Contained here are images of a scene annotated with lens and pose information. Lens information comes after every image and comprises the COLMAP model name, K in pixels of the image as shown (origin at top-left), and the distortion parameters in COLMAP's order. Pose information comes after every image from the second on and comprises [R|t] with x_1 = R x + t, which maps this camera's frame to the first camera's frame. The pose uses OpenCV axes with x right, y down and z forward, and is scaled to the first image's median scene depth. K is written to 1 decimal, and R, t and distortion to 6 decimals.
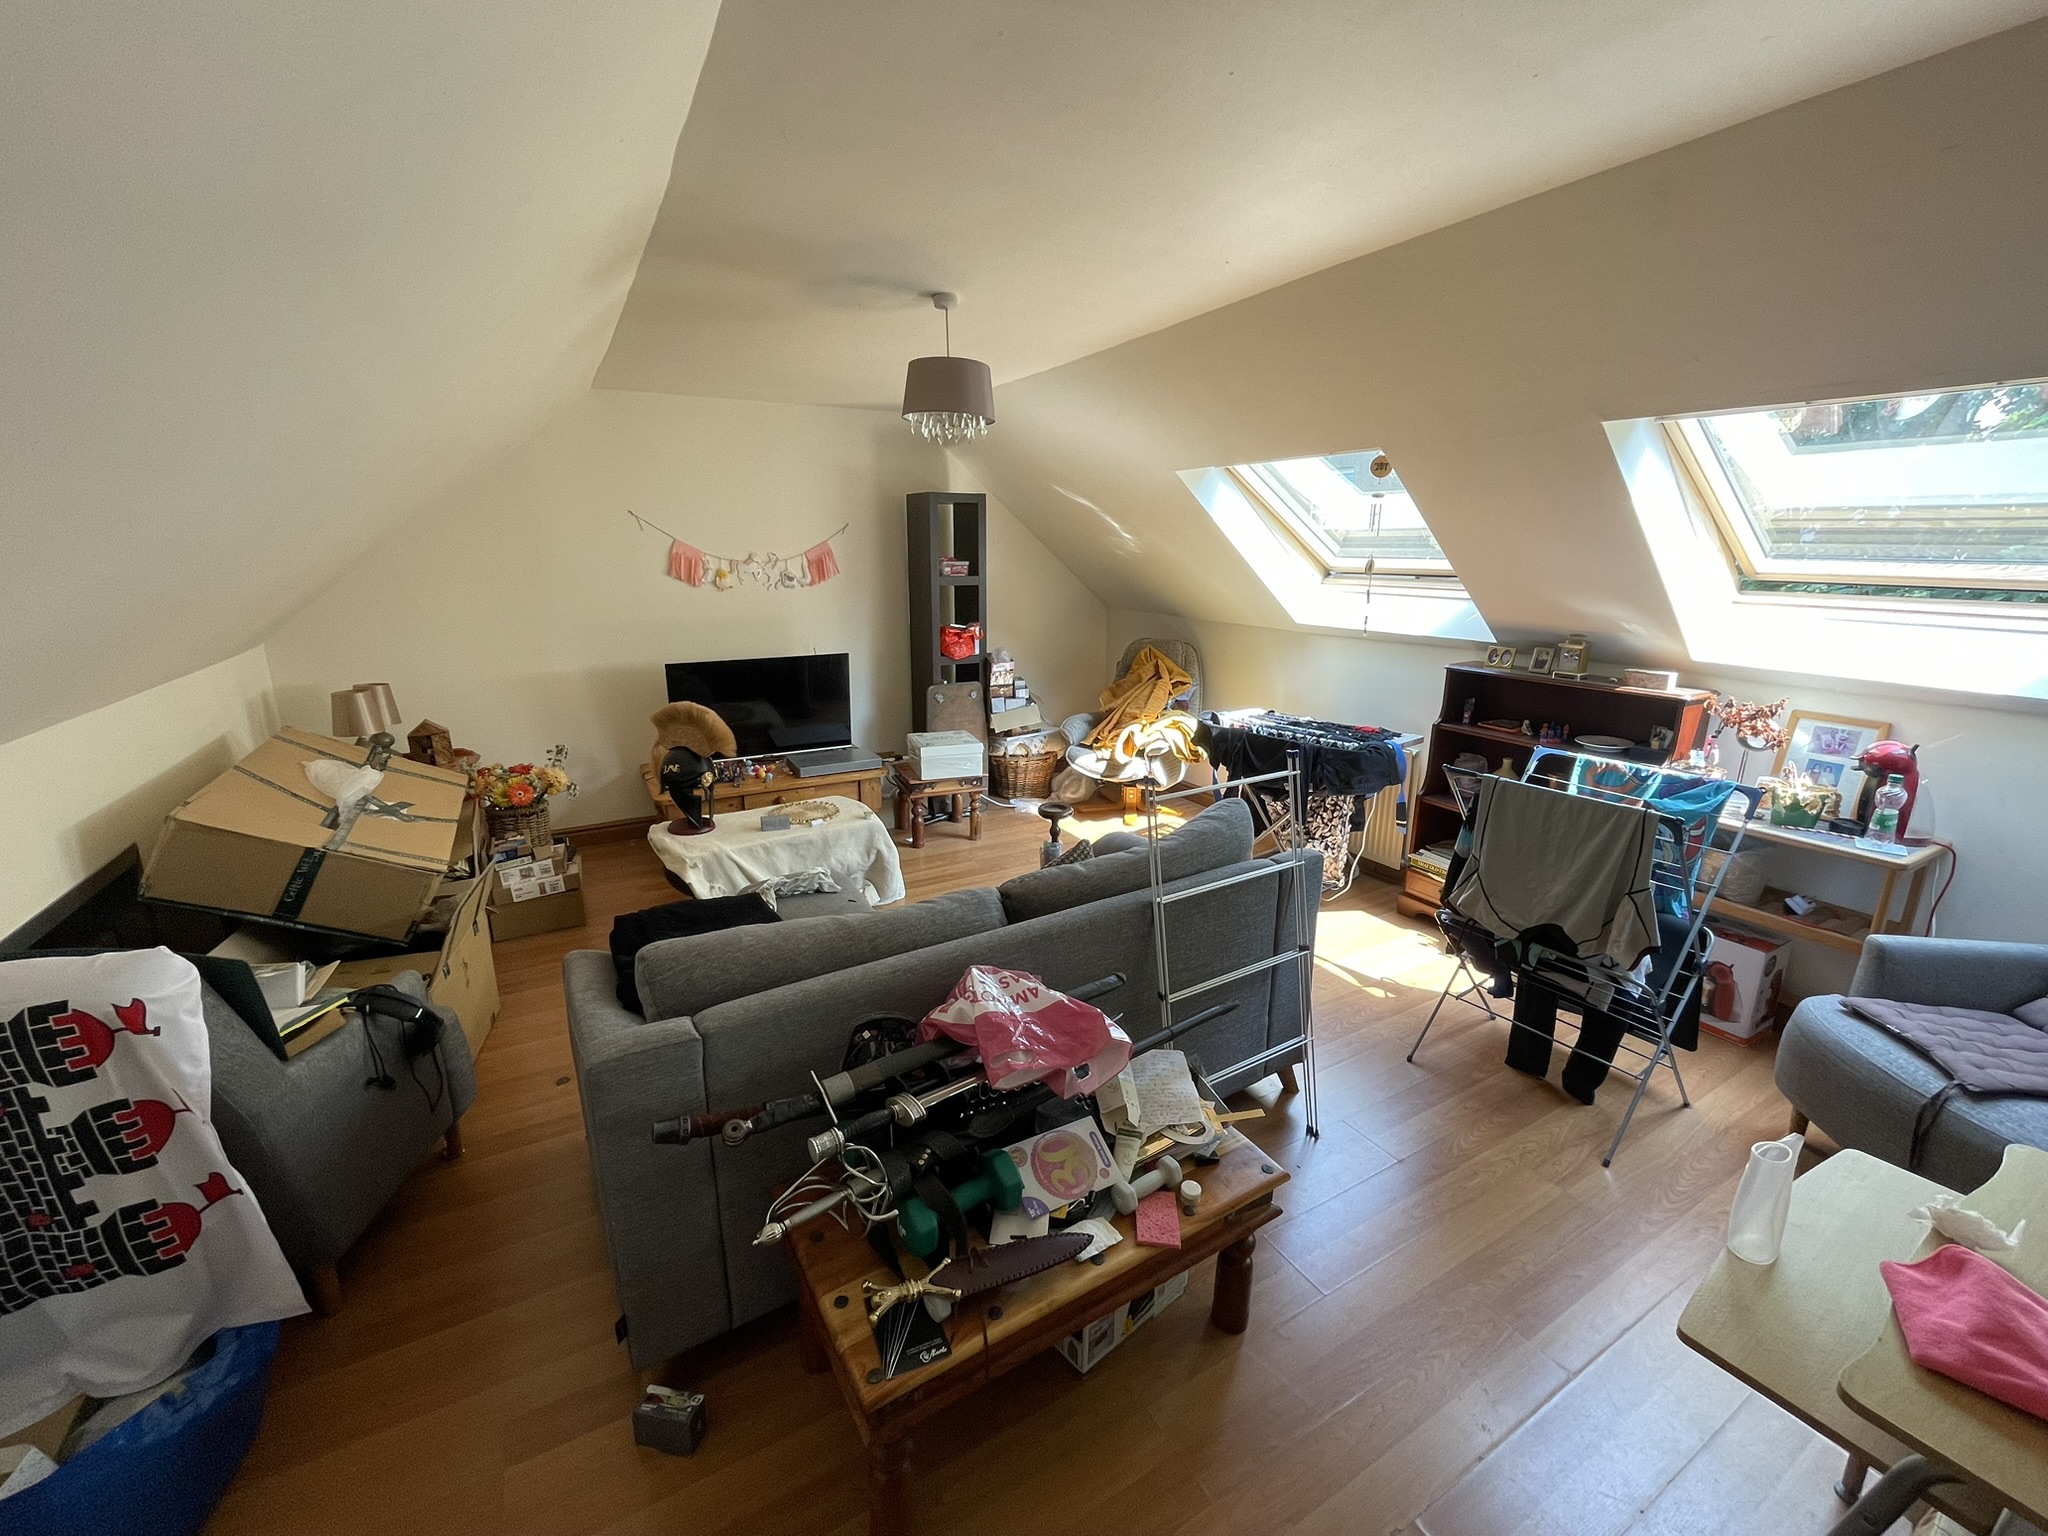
lens RADIAL K [[825.7, 0, 1029.8], [0, 825.7, 758.1], [0, 0, 1]] dist [-0.002215, -0.000359]
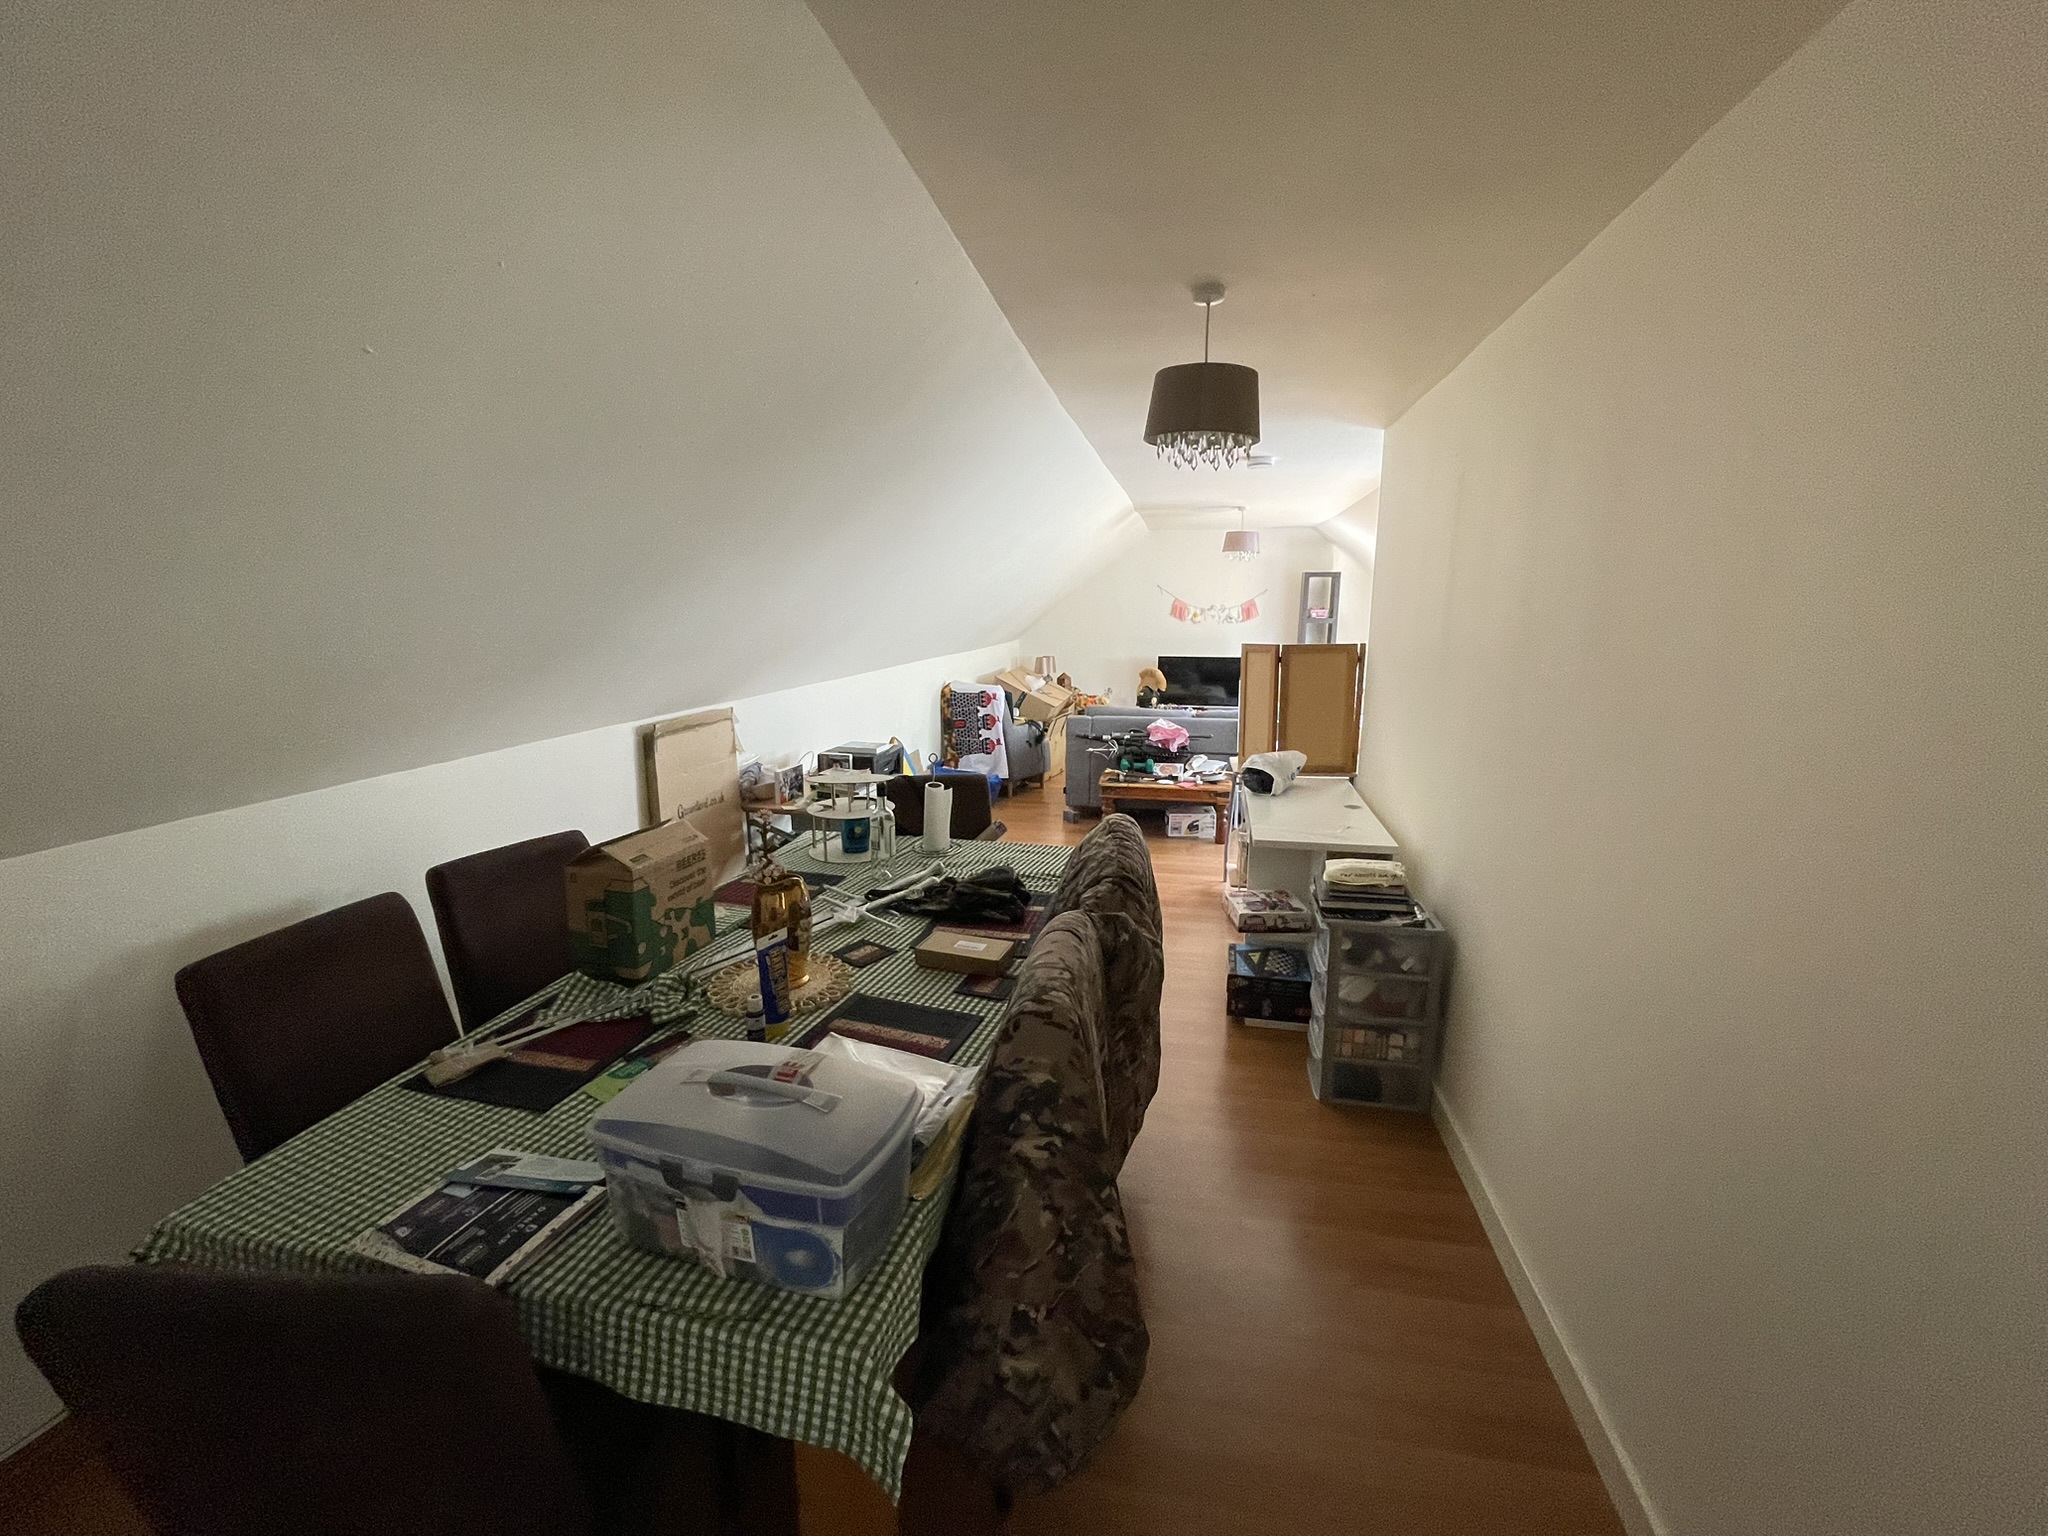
lens RADIAL K [[825.7, 0, 1021.5], [0, 825.7, 767.0], [0, 0, 1]] dist [-0.002215, -0.000359]
pose [[0.748793, 0.137304, -0.648426, 0.796760], [-0.170920, 0.985221, 0.011244, 0.228647], [0.640387, 0.102410, 0.761194, -0.910795]]
